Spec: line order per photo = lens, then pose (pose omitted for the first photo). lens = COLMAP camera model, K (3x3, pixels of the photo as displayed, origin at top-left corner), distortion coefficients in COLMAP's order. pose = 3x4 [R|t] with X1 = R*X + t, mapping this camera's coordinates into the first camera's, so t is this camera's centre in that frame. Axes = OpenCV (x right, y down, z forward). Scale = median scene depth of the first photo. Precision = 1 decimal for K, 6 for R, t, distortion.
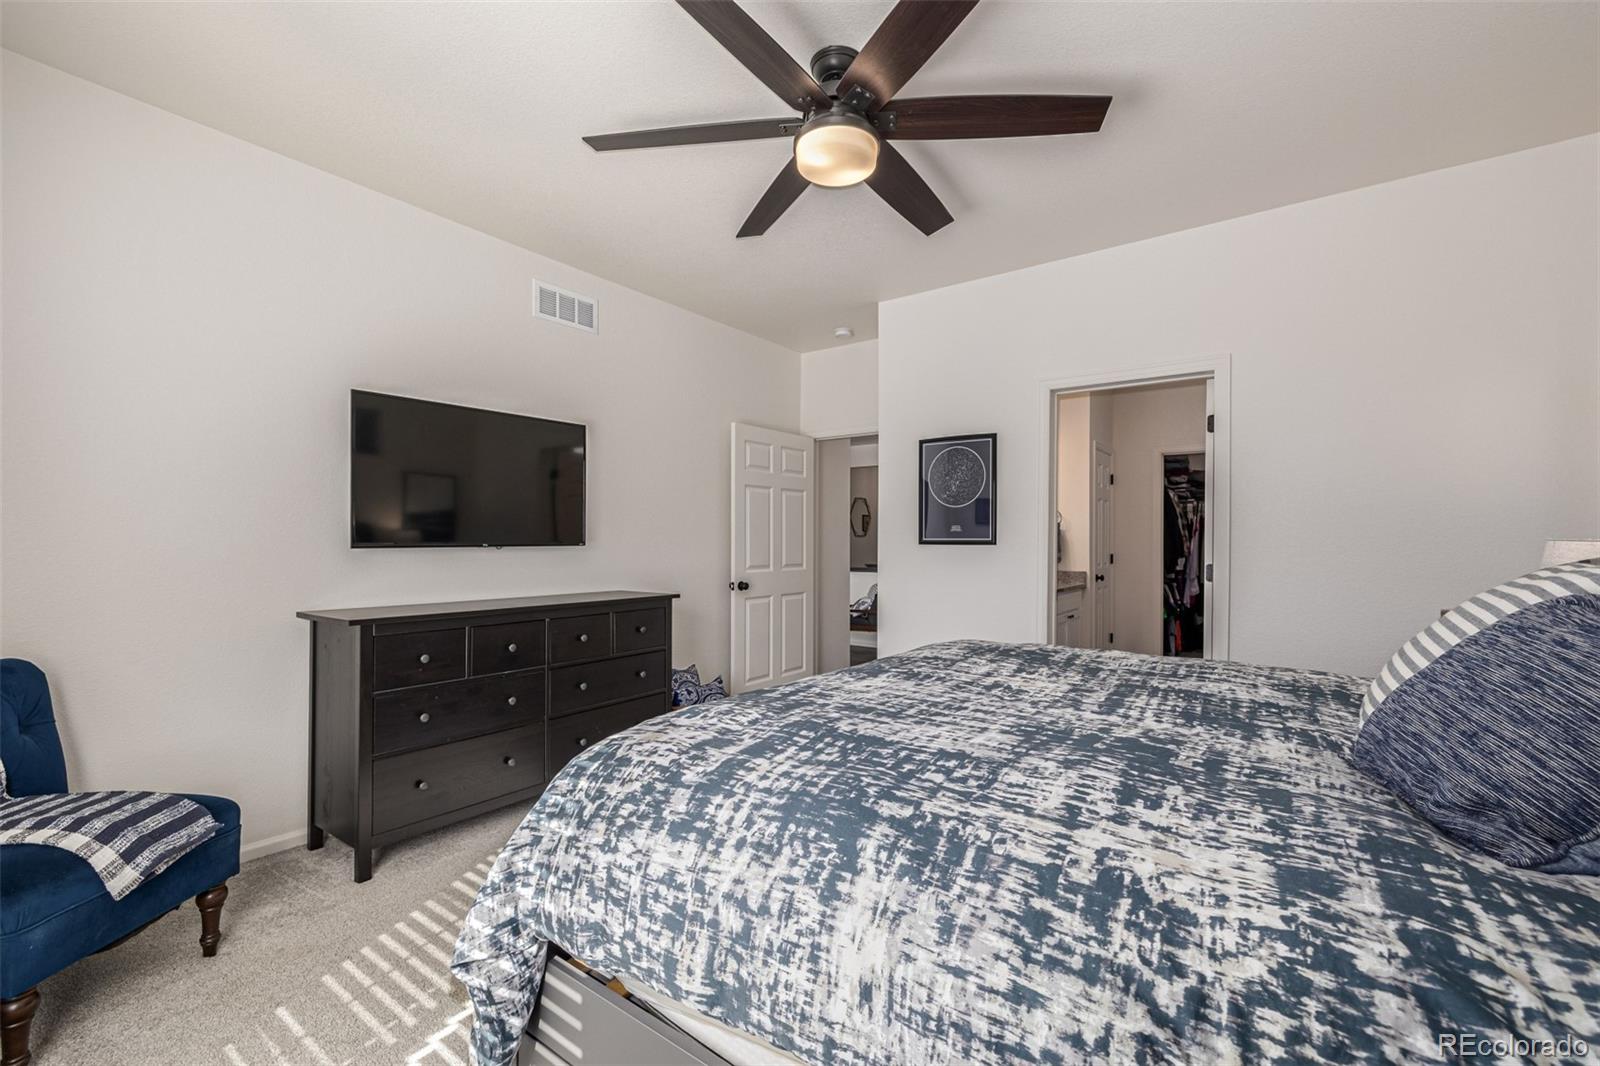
lens RADIAL K [[669.1, 0, 802.9], [0, 669.1, 538.8], [0, 0, 1]] dist [0.001435, -0.000790]
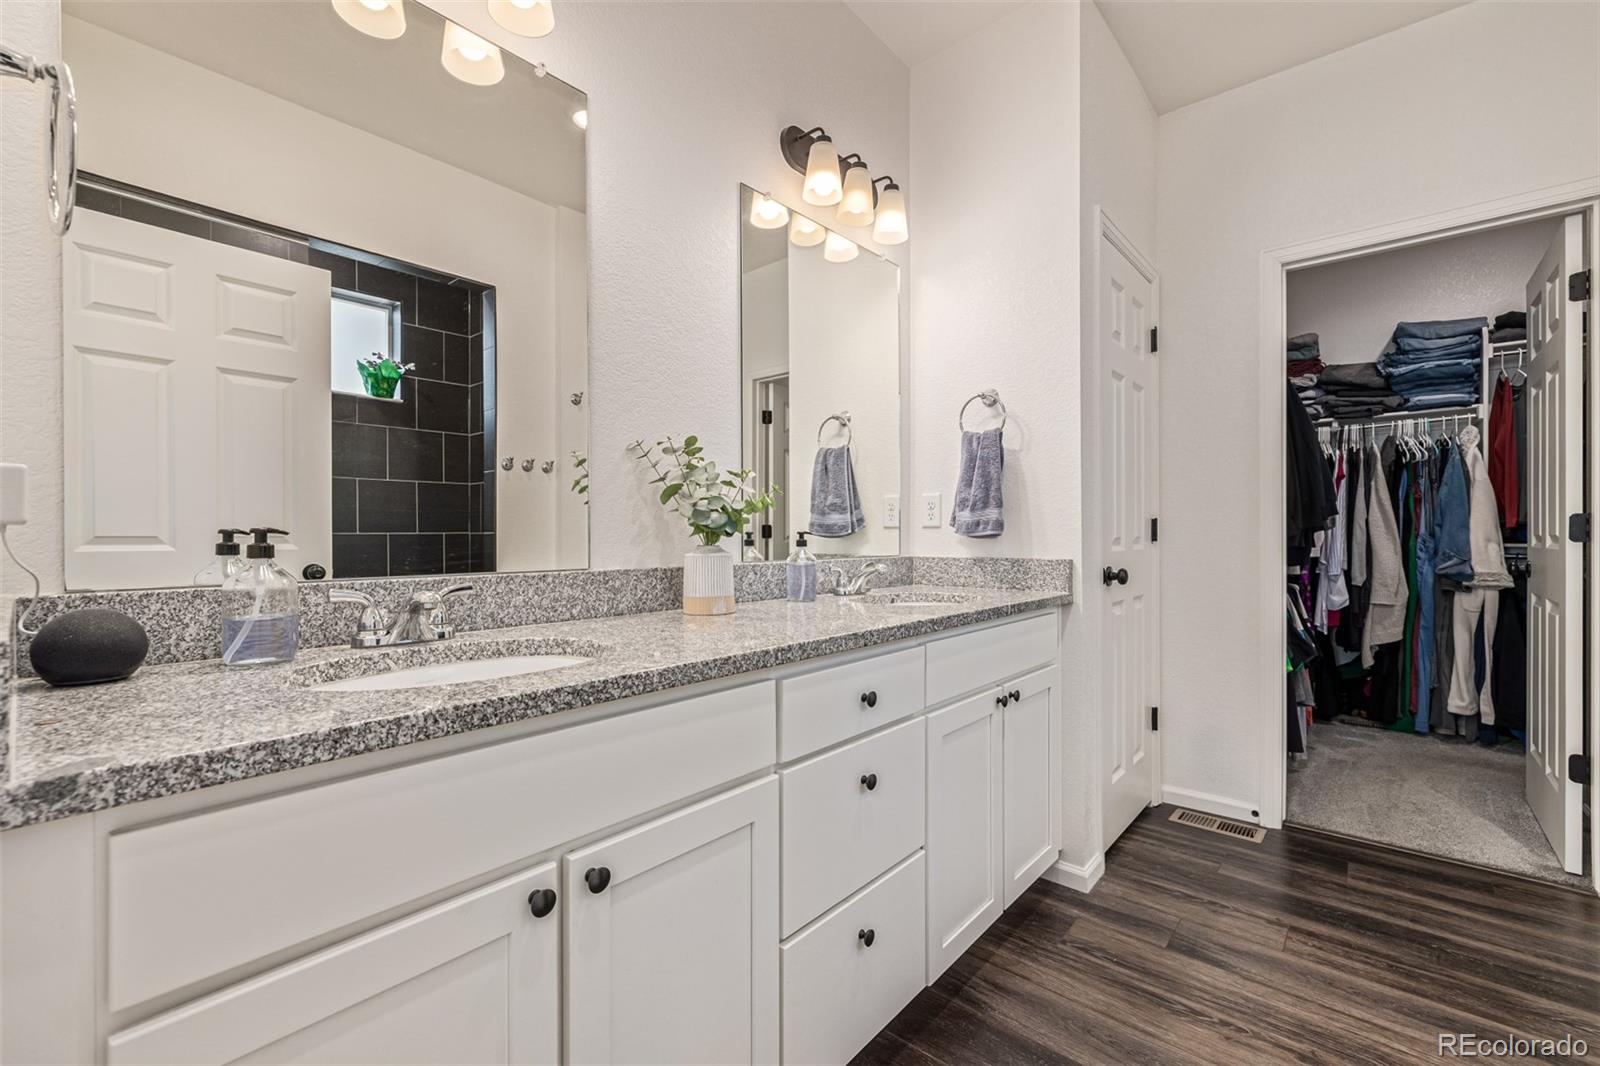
lens RADIAL K [[669.1, 0, 798.2], [0, 669.1, 534.7], [0, 0, 1]] dist [0.001435, -0.000790]
pose [[0.996074, -0.008085, -0.088152, 0.292631], [0.008130, 0.999967, 0.000157, 0.032683], [0.088148, -0.000873, 0.996107, 0.595542]]
